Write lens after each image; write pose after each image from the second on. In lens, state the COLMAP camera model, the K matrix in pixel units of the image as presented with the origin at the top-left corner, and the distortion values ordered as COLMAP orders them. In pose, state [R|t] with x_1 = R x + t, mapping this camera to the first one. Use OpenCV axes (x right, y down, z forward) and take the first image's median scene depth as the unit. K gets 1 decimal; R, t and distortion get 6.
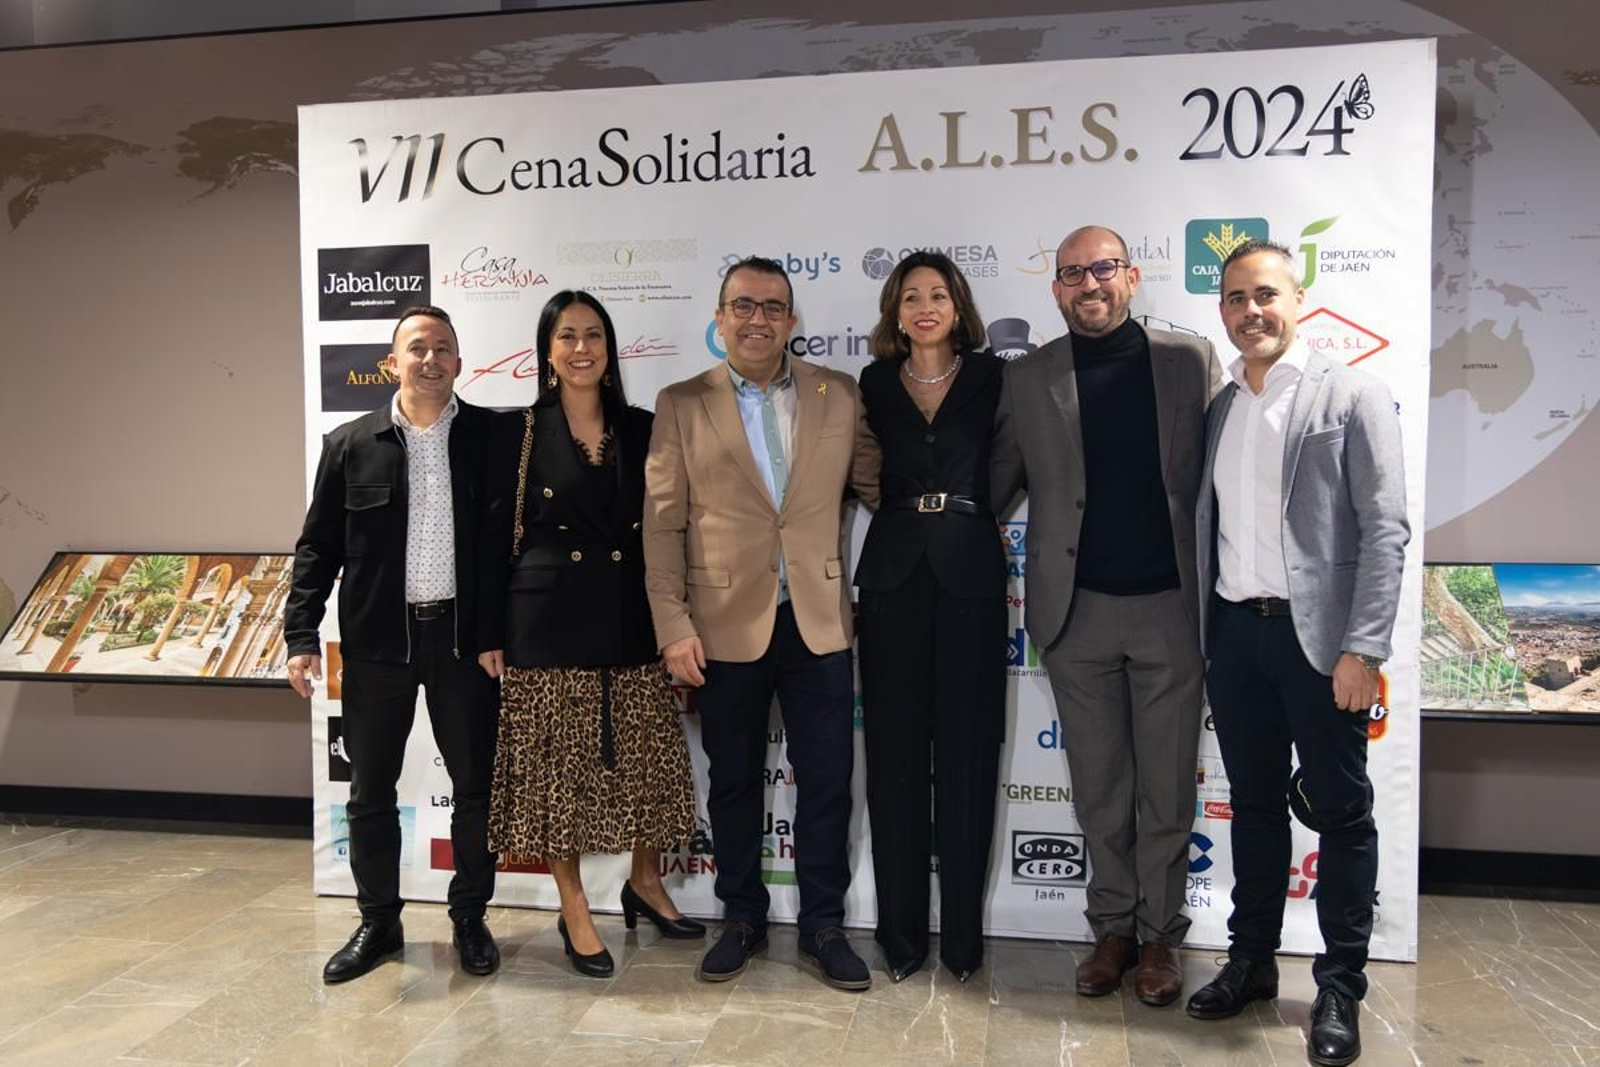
lens RADIAL K [[2223.9, 0, 712.4], [0, 2223.9, 565.0], [0, 0, 1]] dist [-0.023733, 0.008788]
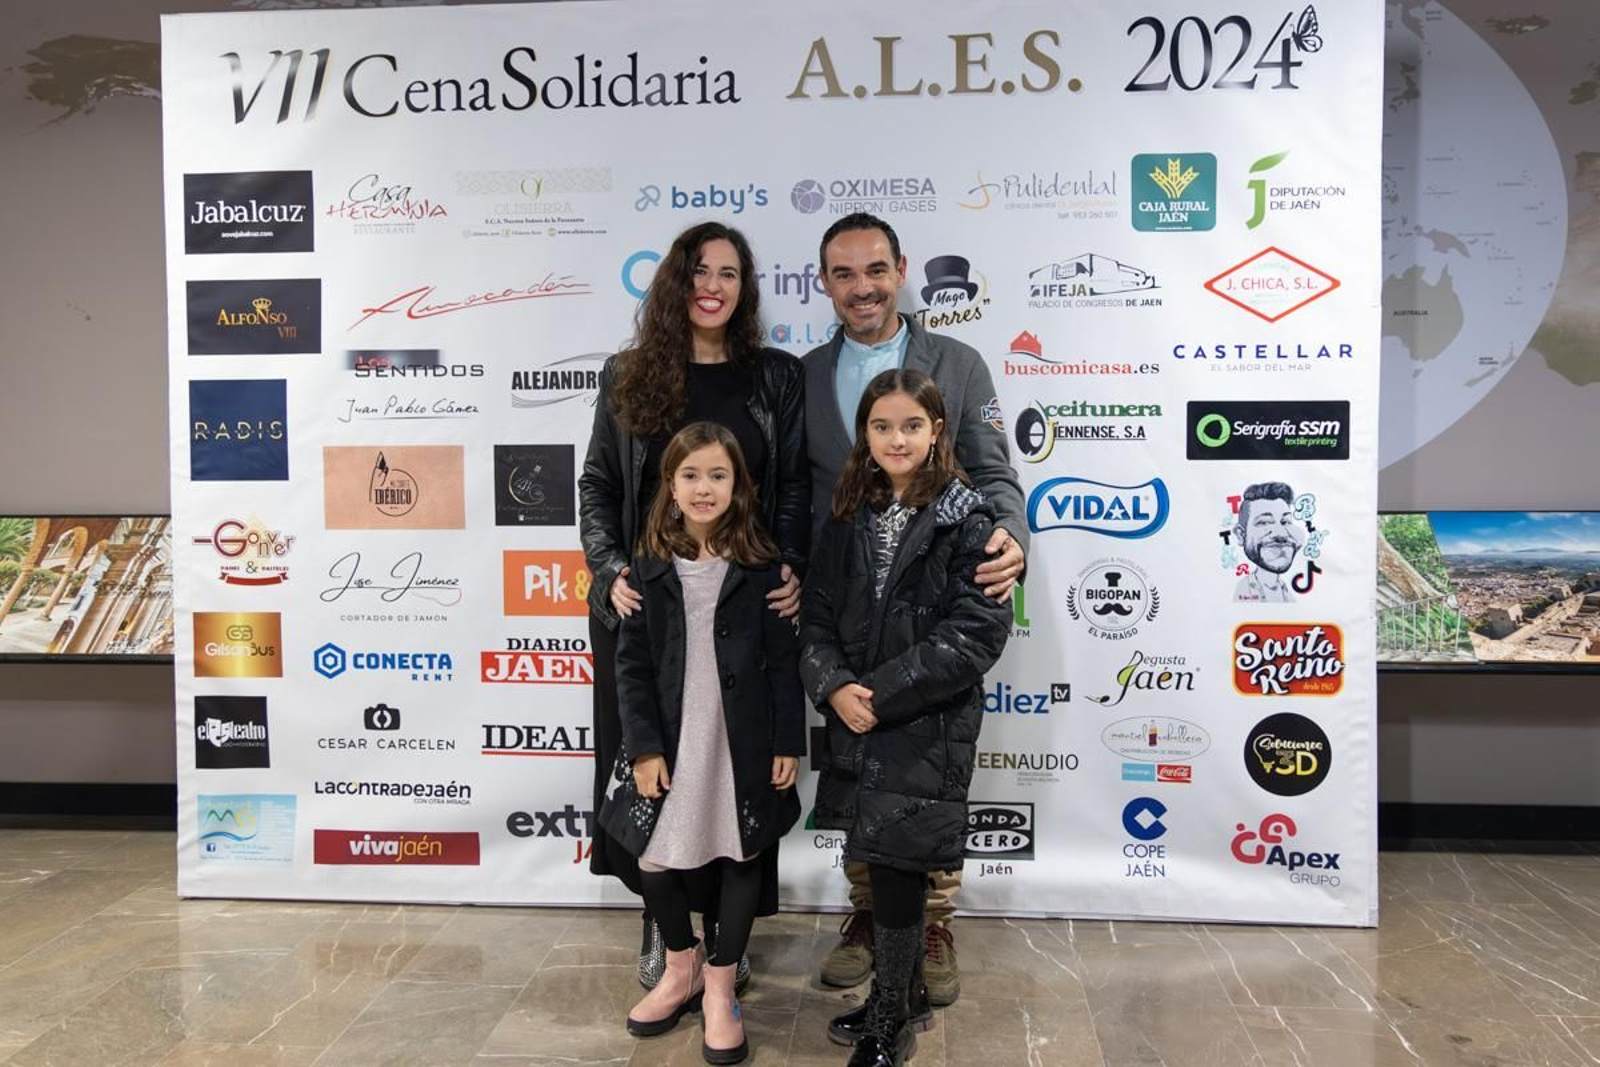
lens RADIAL K [[1680.2, 0, 850.7], [0, 1680.2, 463.0], [0, 0, 1]] dist [0.008250, -0.024529]
pose [[0.986387, -0.004970, 0.164367, -0.024442], [0.011343, 0.999219, -0.037862, 0.003184], [-0.164051, 0.039211, 0.985672, 0.298034]]
